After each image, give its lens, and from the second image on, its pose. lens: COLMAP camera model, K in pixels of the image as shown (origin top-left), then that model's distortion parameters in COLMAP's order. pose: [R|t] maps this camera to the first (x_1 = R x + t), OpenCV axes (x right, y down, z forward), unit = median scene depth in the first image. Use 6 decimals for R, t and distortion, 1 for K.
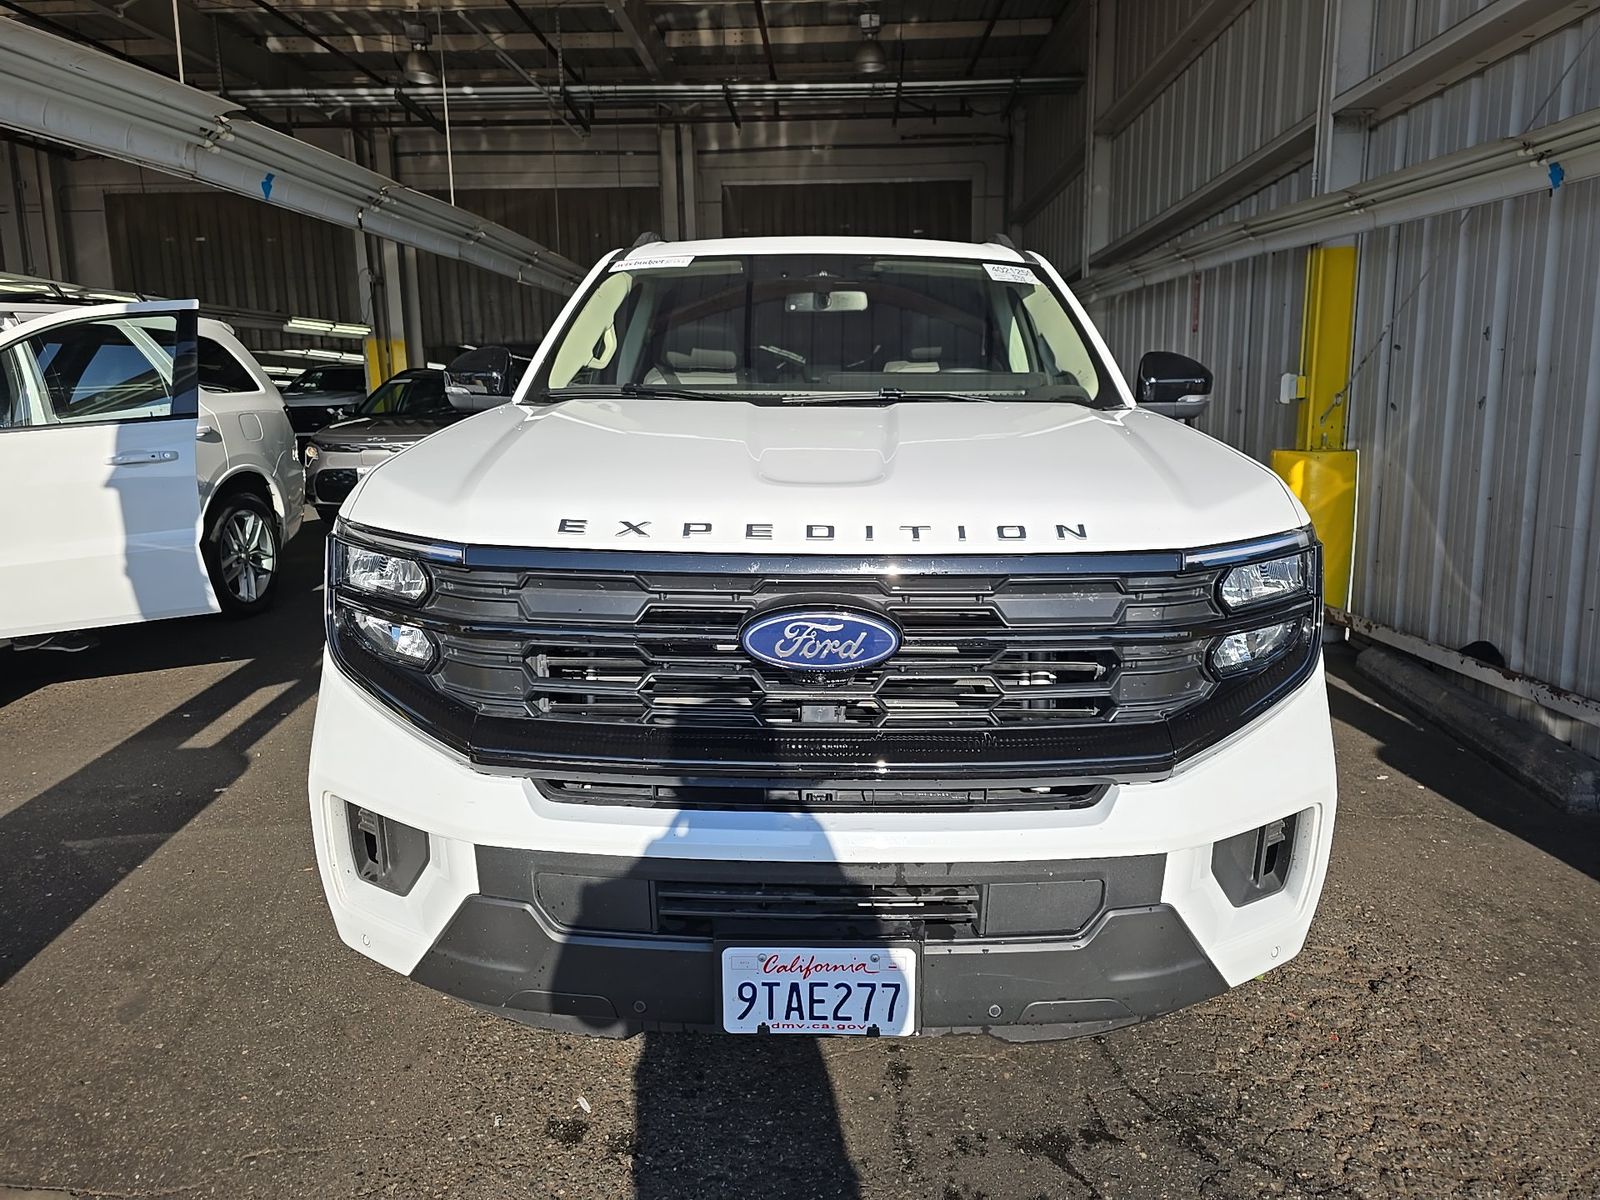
lens RADIAL K [[1103.4, 0, 801.0], [0, 1103.4, 604.1], [0, 0, 1]] dist [0.026707, -0.015264]
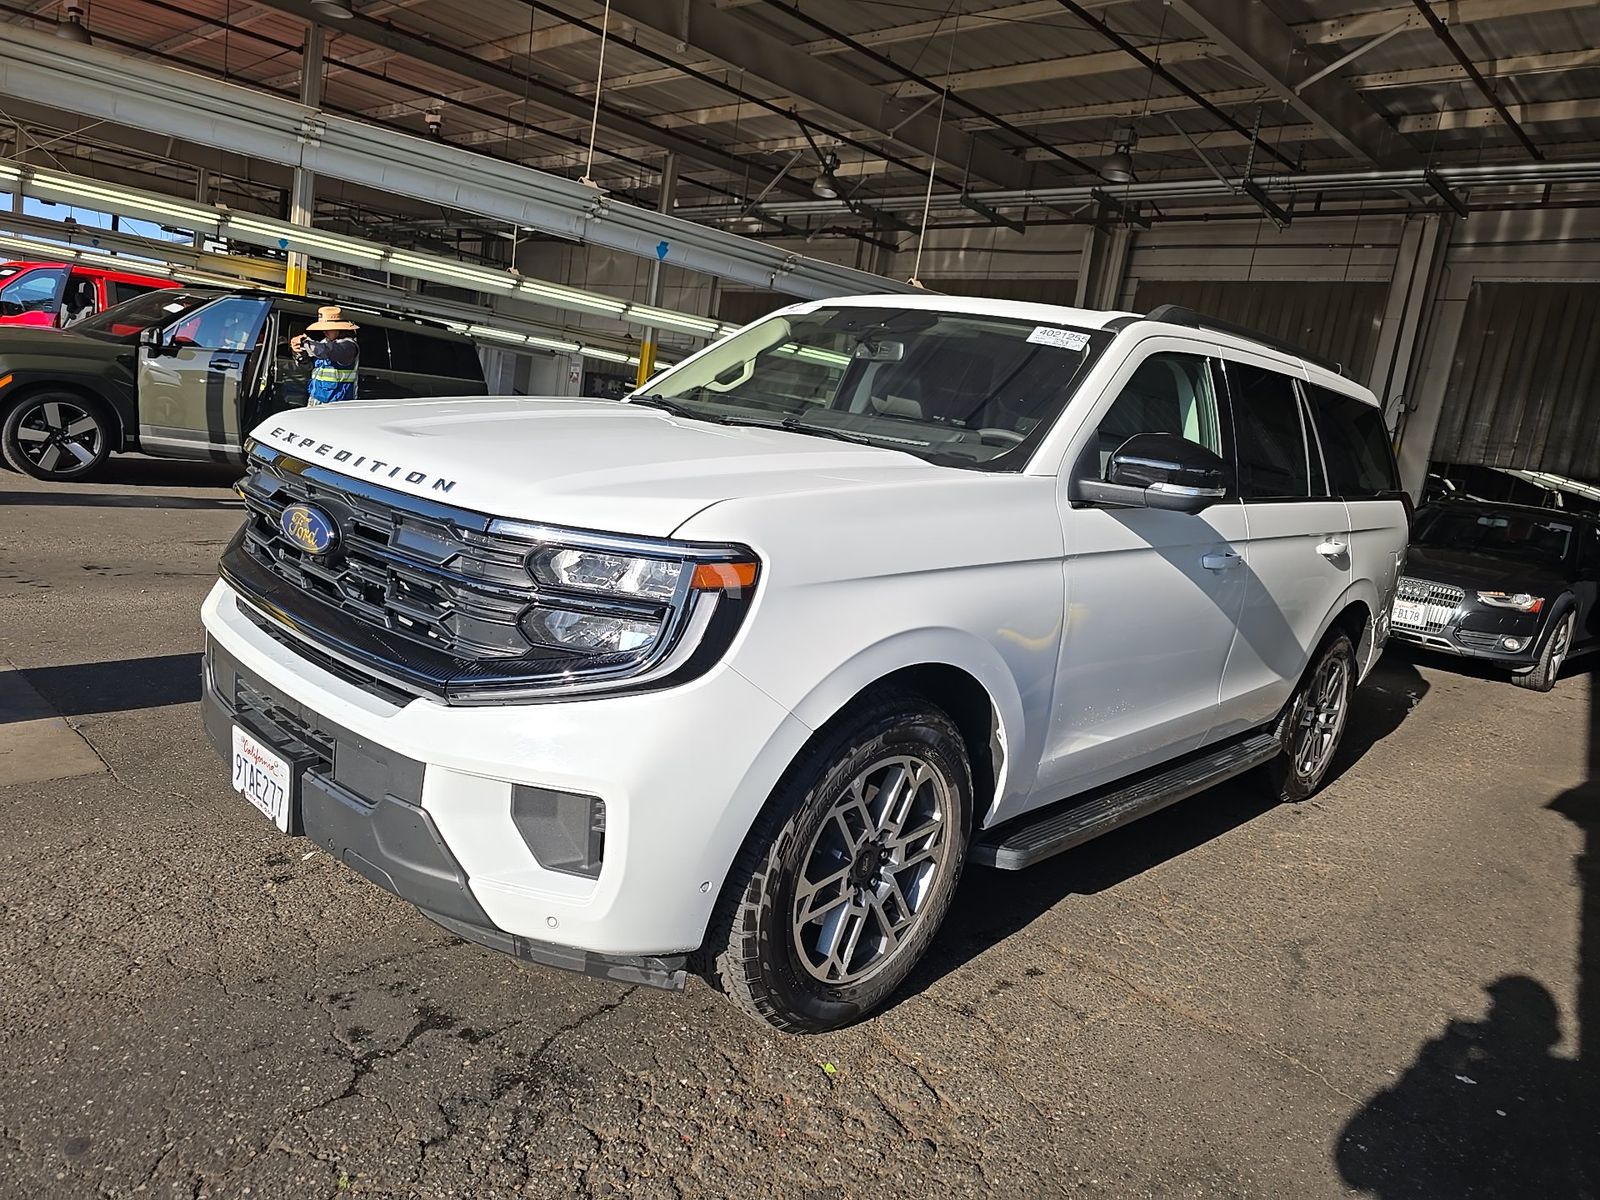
lens RADIAL K [[1103.4, 0, 802.3], [0, 1103.4, 598.9], [0, 0, 1]] dist [0.026707, -0.015264]
pose [[0.722807, 0.216236, -0.656347, 0.233783], [-0.272196, 0.962088, 0.017206, -0.012560], [0.635184, 0.166219, 0.754263, 0.058267]]
